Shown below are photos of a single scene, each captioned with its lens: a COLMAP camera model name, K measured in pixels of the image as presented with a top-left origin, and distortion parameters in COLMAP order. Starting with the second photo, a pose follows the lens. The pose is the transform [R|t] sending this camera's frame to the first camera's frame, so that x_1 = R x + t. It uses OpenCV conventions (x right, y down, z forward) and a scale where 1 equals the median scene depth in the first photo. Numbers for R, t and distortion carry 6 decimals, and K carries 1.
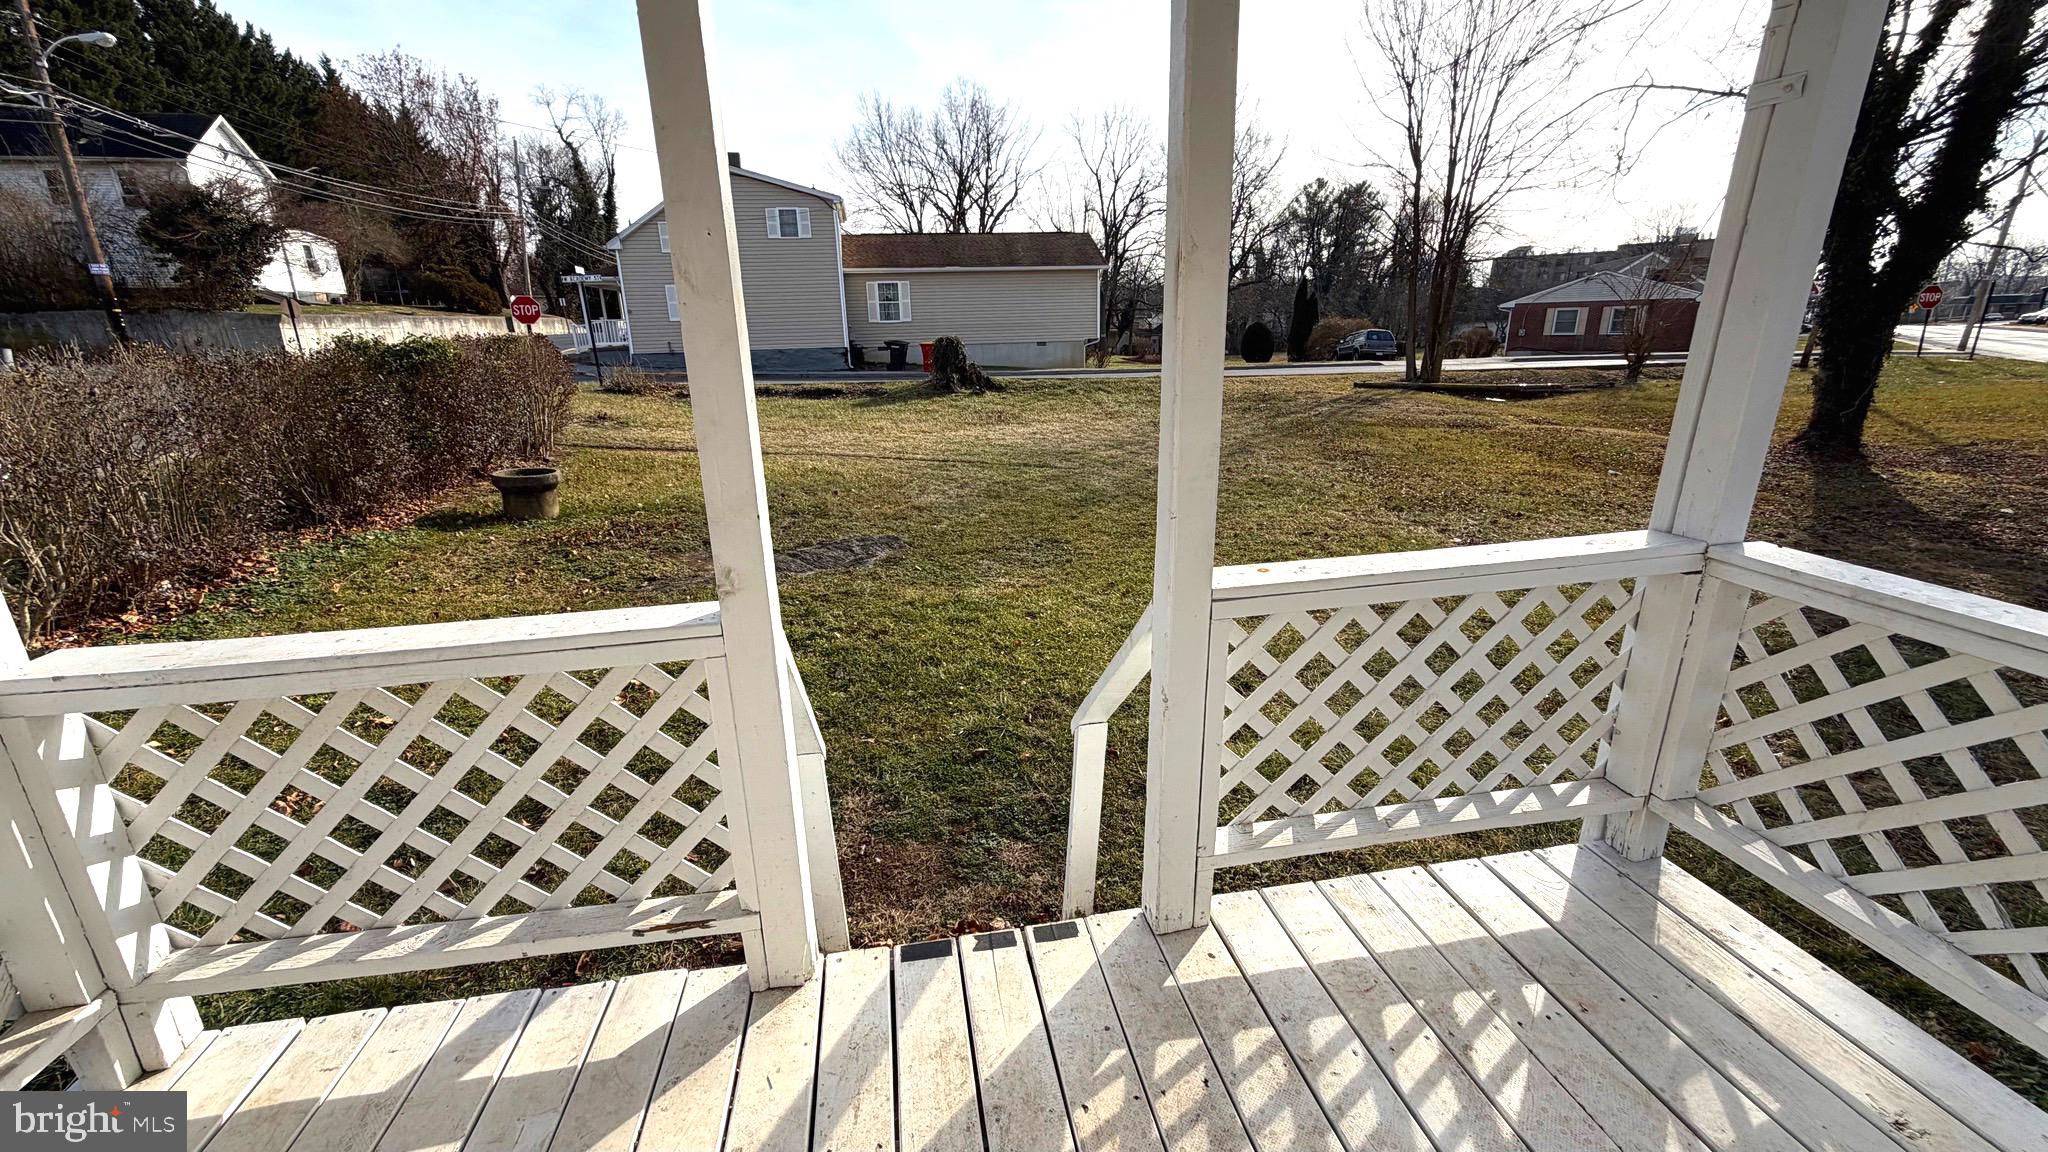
lens RADIAL K [[805.1, 0, 1012.2], [0, 805.1, 582.6], [0, 0, 1]] dist [-0.000020, 0.000089]
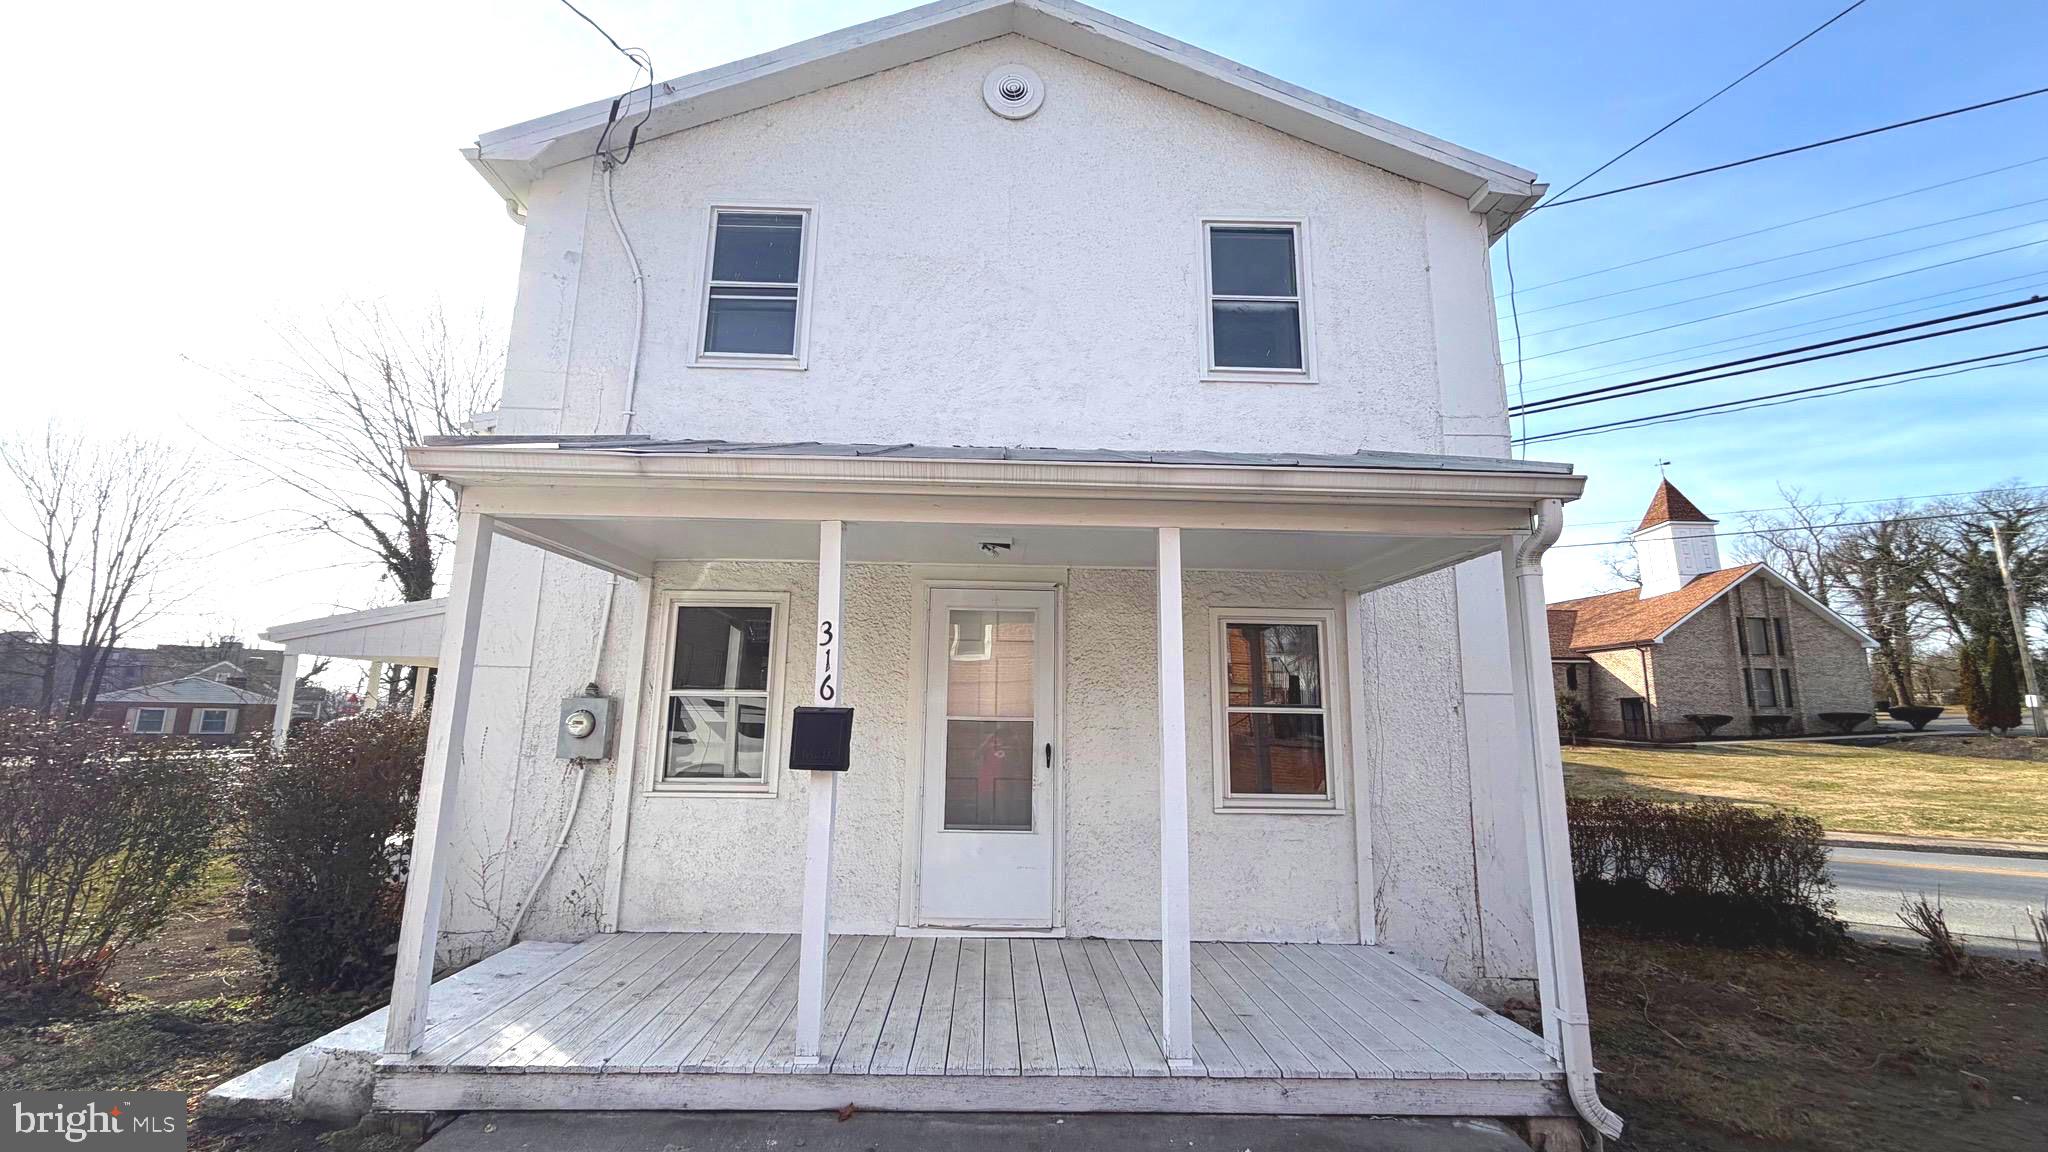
lens RADIAL K [[805.1, 0, 1012.2], [0, 805.1, 582.6], [0, 0, 1]] dist [-0.000020, 0.000089]
pose [[0.128821, 0.196557, 0.971993, -0.314633], [0.283597, 0.931922, -0.226040, 0.082760], [-0.950252, 0.304773, 0.064308, -0.244680]]
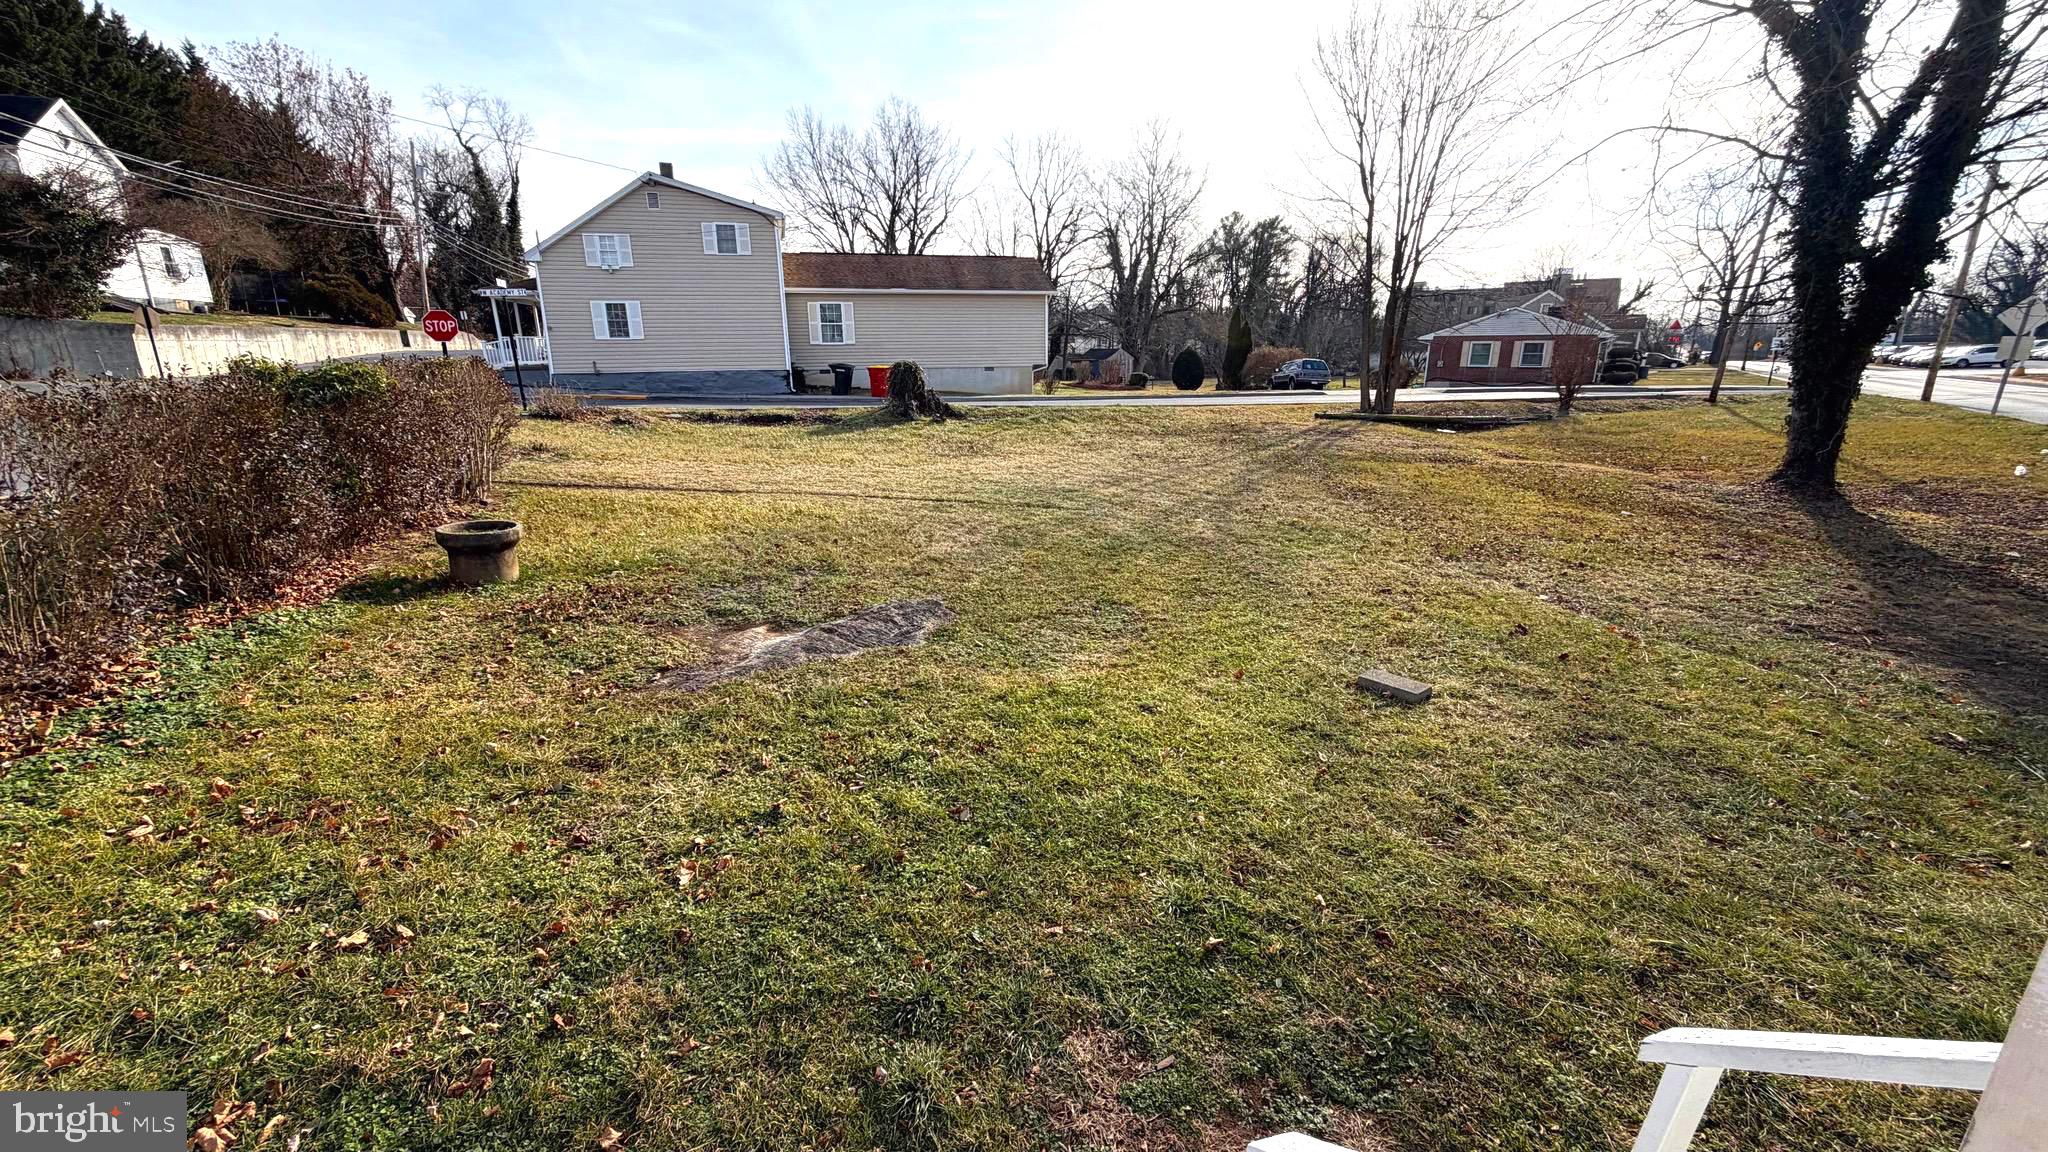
lens RADIAL K [[809.4, 0, 1010.3], [0, 809.4, 578.0], [0, 0, 1]] dist [0.000311, 0.000148]
pose [[0.995349, -0.009908, 0.095826, -0.039048], [0.012948, 0.999431, -0.031152, -0.014202], [-0.095463, 0.032248, 0.994911, 0.034373]]
